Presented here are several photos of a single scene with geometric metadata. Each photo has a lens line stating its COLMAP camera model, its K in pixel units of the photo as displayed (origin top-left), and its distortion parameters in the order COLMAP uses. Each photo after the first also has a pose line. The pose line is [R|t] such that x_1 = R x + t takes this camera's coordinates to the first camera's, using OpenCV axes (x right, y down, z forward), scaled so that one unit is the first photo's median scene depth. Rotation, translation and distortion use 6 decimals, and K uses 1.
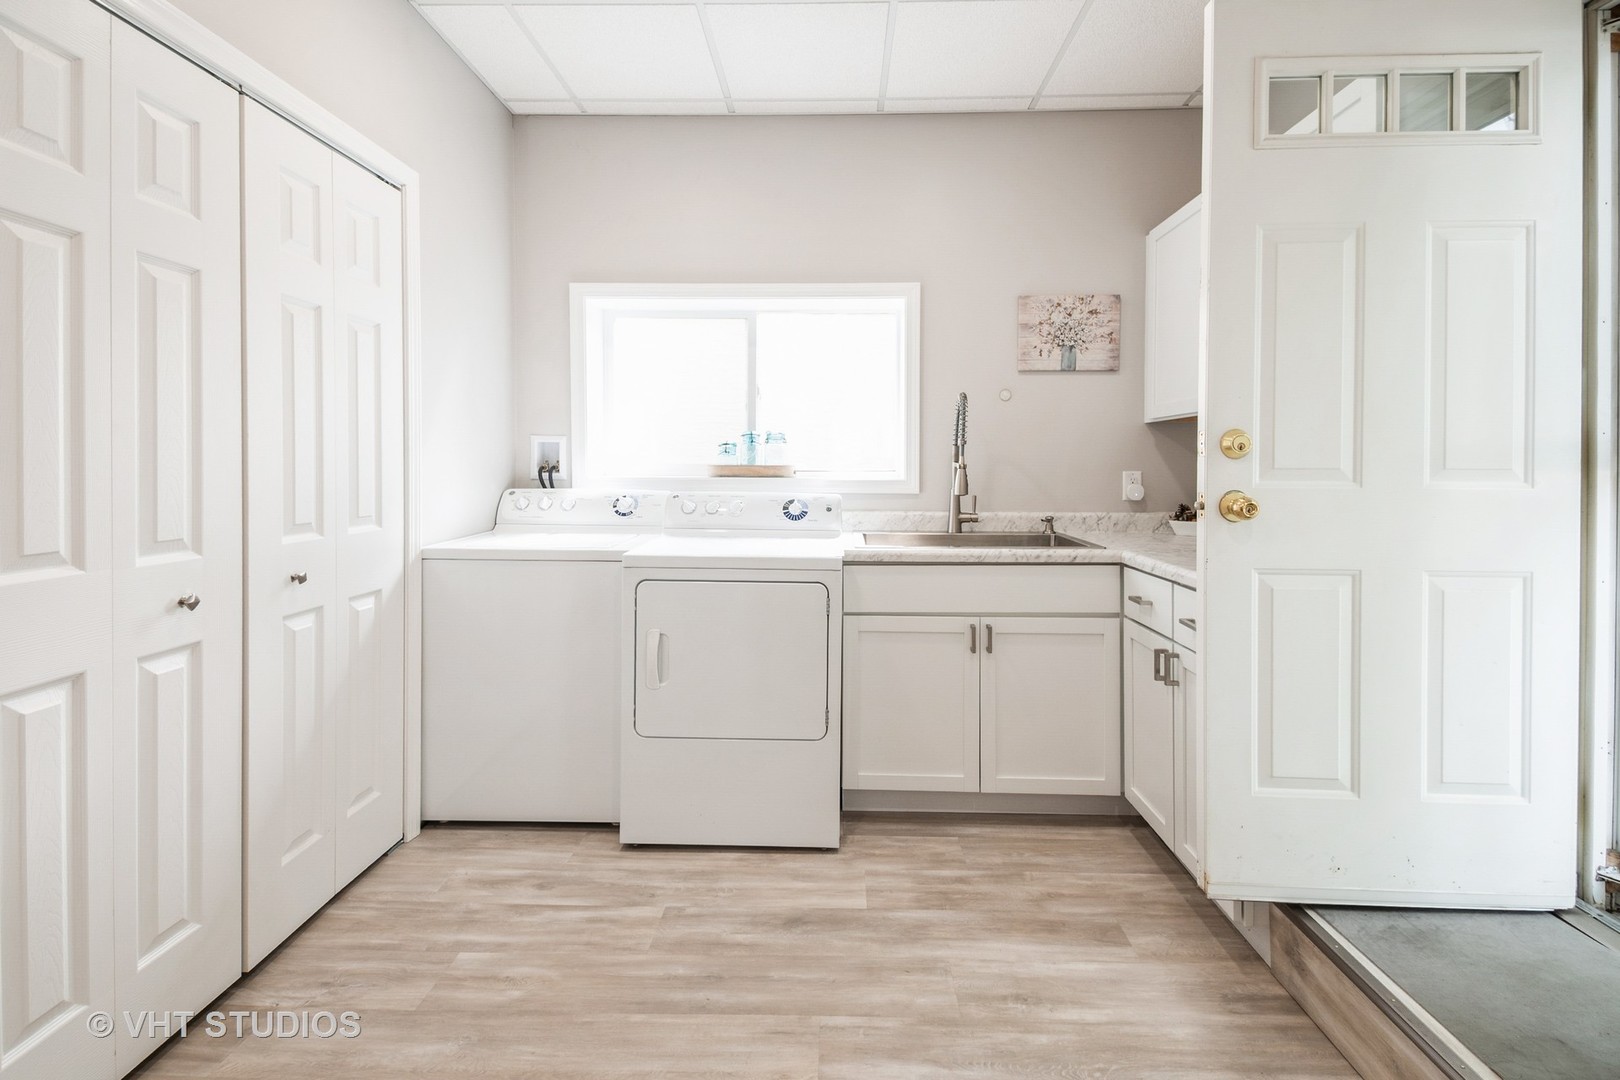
lens RADIAL K [[715.1, 0, 772.1], [0, 715.1, 470.7], [0, 0, 1]] dist [0.036782, -0.014941]
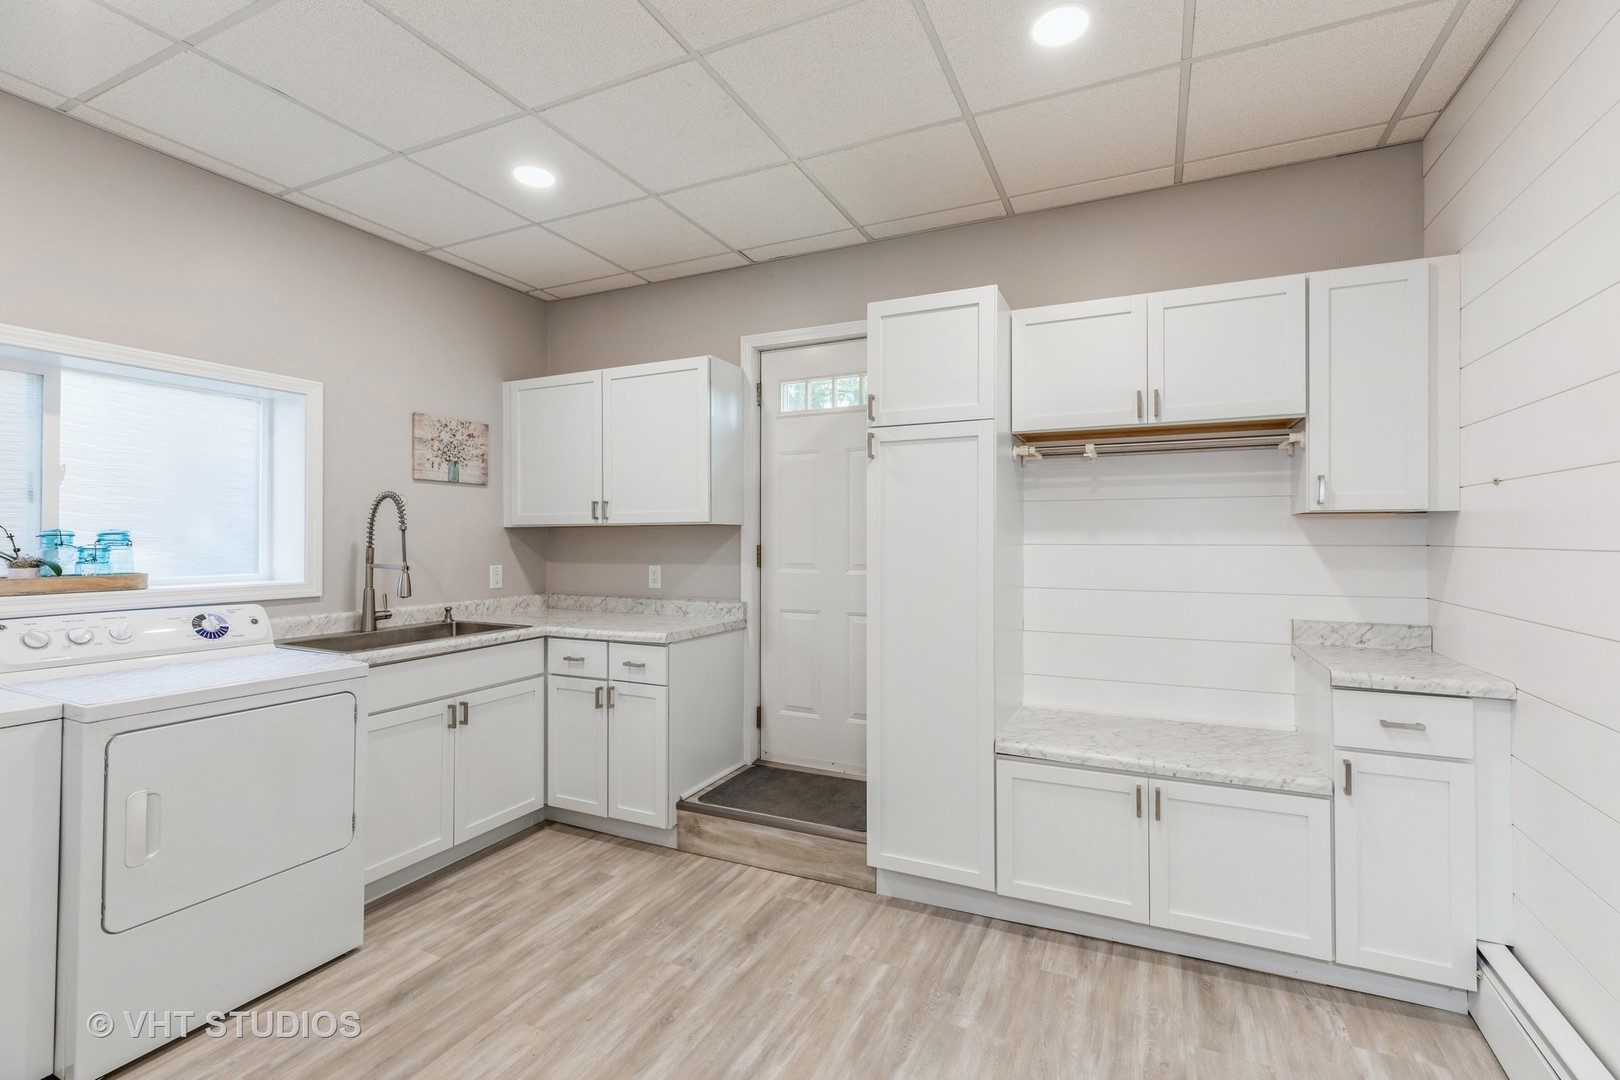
lens RADIAL K [[717.4, 0, 806.0], [0, 717.4, 533.8], [0, 0, 1]] dist [0.006185, 0.000311]
pose [[0.410305, 0.005042, 0.911935, -0.594055], [0.014287, 0.999826, -0.011956, -0.044483], [-0.911837, 0.017935, 0.410162, -0.014377]]
